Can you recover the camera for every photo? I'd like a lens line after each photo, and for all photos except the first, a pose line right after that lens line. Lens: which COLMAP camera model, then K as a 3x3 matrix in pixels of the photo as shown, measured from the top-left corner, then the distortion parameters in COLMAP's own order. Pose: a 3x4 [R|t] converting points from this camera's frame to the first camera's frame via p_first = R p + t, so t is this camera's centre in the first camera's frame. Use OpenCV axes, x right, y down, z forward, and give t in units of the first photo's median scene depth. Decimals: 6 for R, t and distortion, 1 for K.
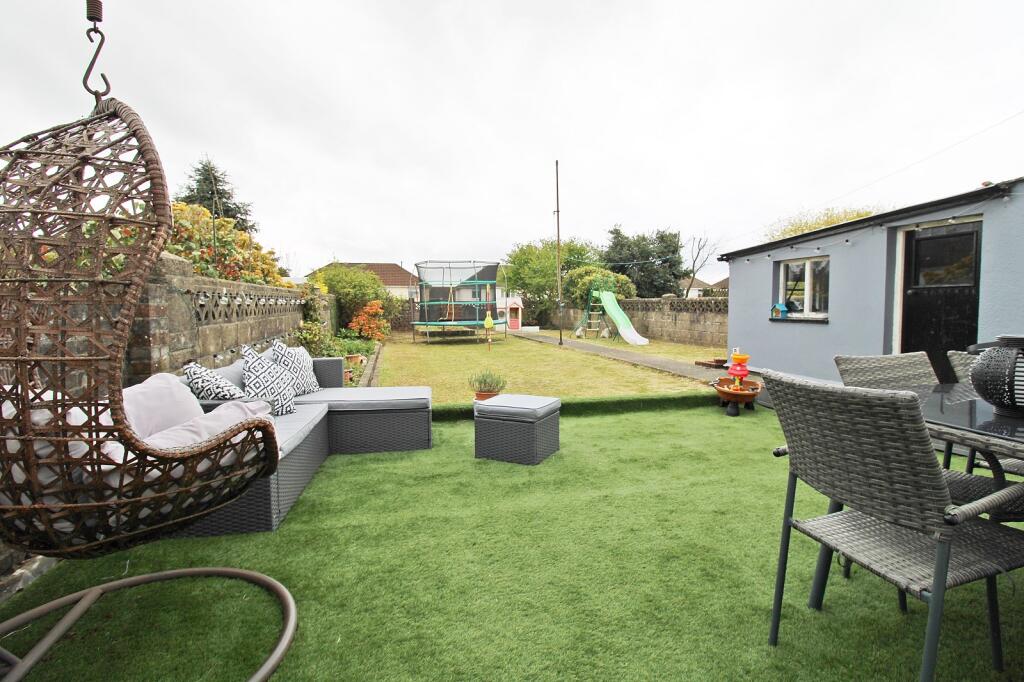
lens RADIAL K [[477.8, 0, 517.9], [0, 477.8, 330.2], [0, 0, 1]] dist [0.002533, -0.015110]
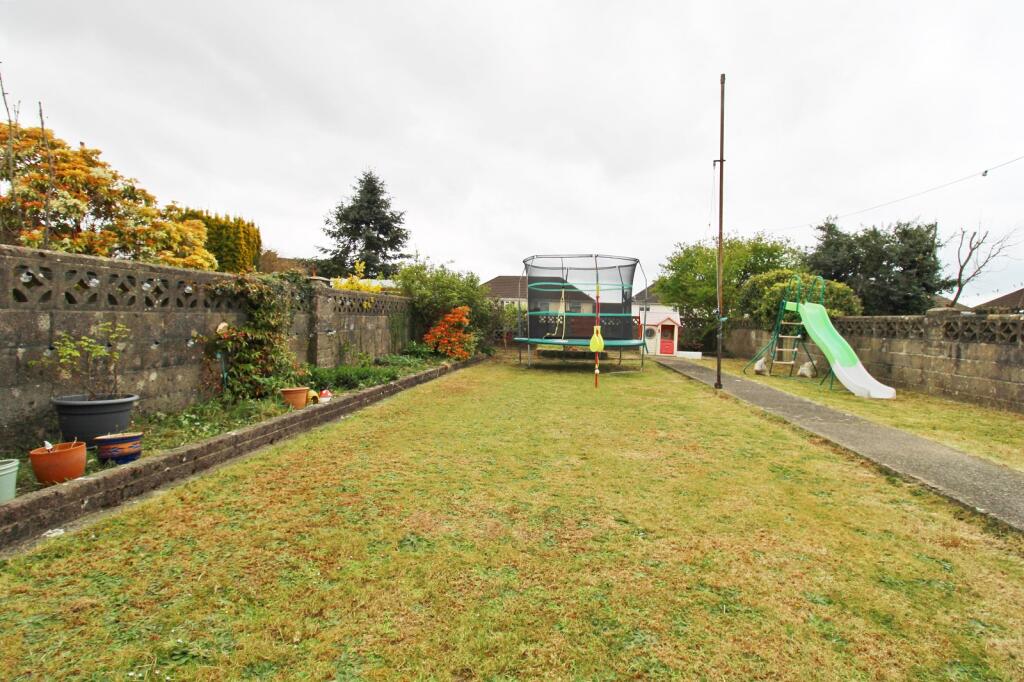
lens RADIAL K [[477.8, 0, 517.9], [0, 477.8, 330.2], [0, 0, 1]] dist [0.002533, -0.015110]
pose [[0.933166, 0.042336, -0.356944, 0.042655], [-0.055235, 0.998134, -0.026018, -0.007030], [0.355177, 0.043995, 0.933763, 0.231425]]
